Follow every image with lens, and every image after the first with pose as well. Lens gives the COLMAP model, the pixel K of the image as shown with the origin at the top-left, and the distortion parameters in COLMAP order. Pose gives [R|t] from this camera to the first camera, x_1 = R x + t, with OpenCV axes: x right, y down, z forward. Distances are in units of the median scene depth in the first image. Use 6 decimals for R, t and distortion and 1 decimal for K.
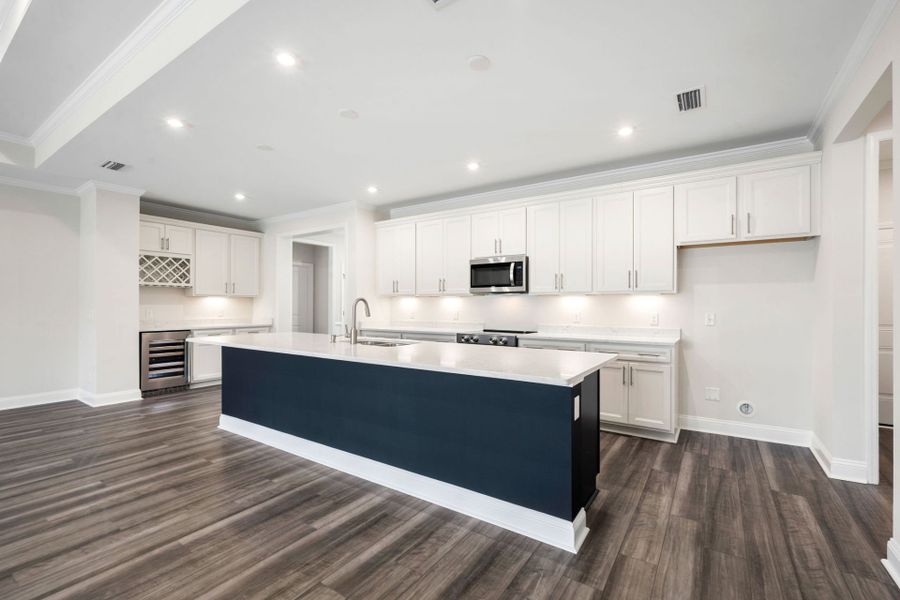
lens RADIAL K [[395.0, 0, 454.3], [0, 395.0, 301.3], [0, 0, 1]] dist [0.001878, 0.000025]
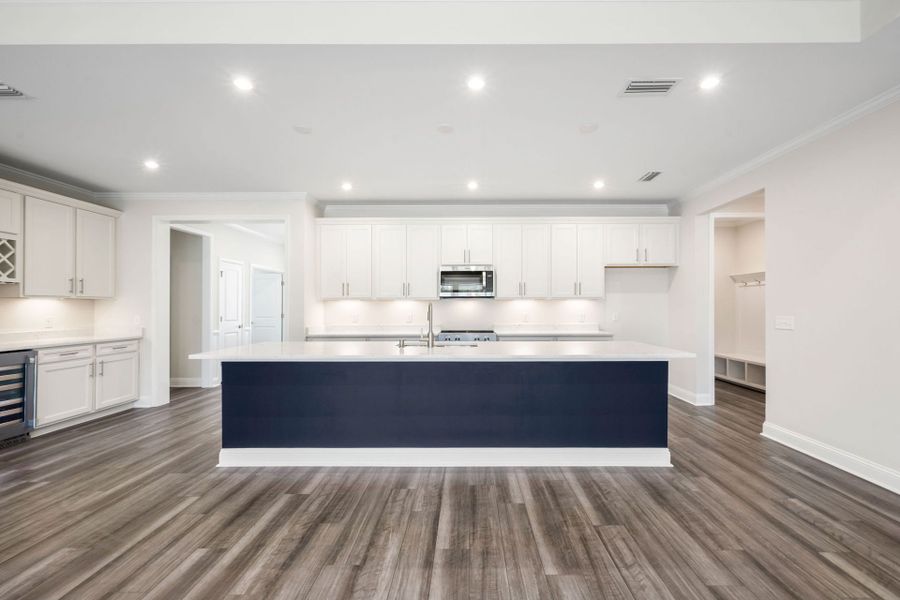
lens RADIAL K [[398.0, 0, 467.6], [0, 398.0, 302.1], [0, 0, 1]] dist [-0.001296, 0.000103]
pose [[0.831934, 0.001743, 0.554873, -0.543451], [0.000153, 0.999994, -0.003372, -0.003968], [-0.554875, 0.002890, 0.831928, 0.058631]]
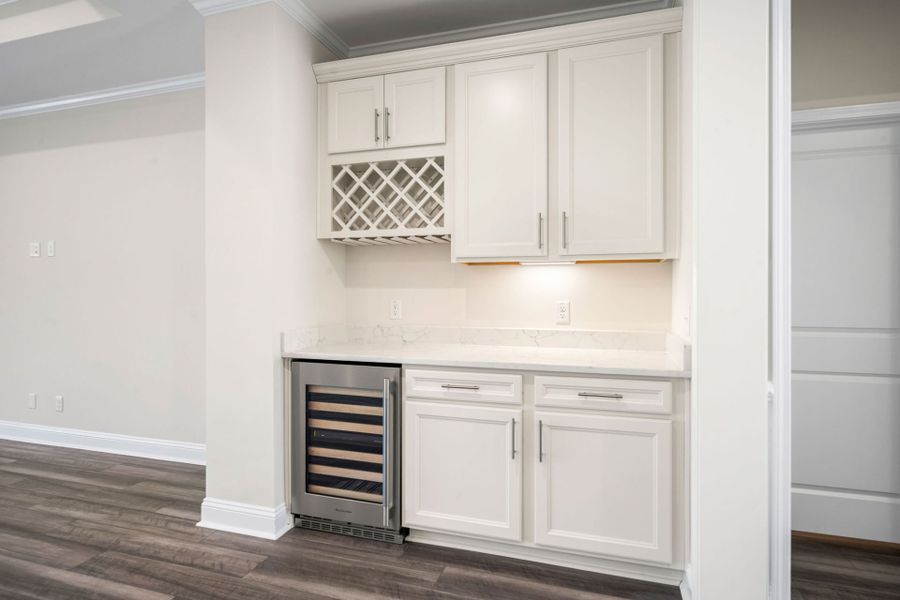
lens RADIAL K [[496.1, 0, 452.2], [0, 496.1, 288.8], [0, 0, 1]] dist [0.001060, 0.000071]
pose [[0.278061, -0.003361, -0.960558, -0.327456], [0.008365, 0.999964, -0.001077, 0.013684], [0.960527, -0.007736, 0.278079, 1.166057]]
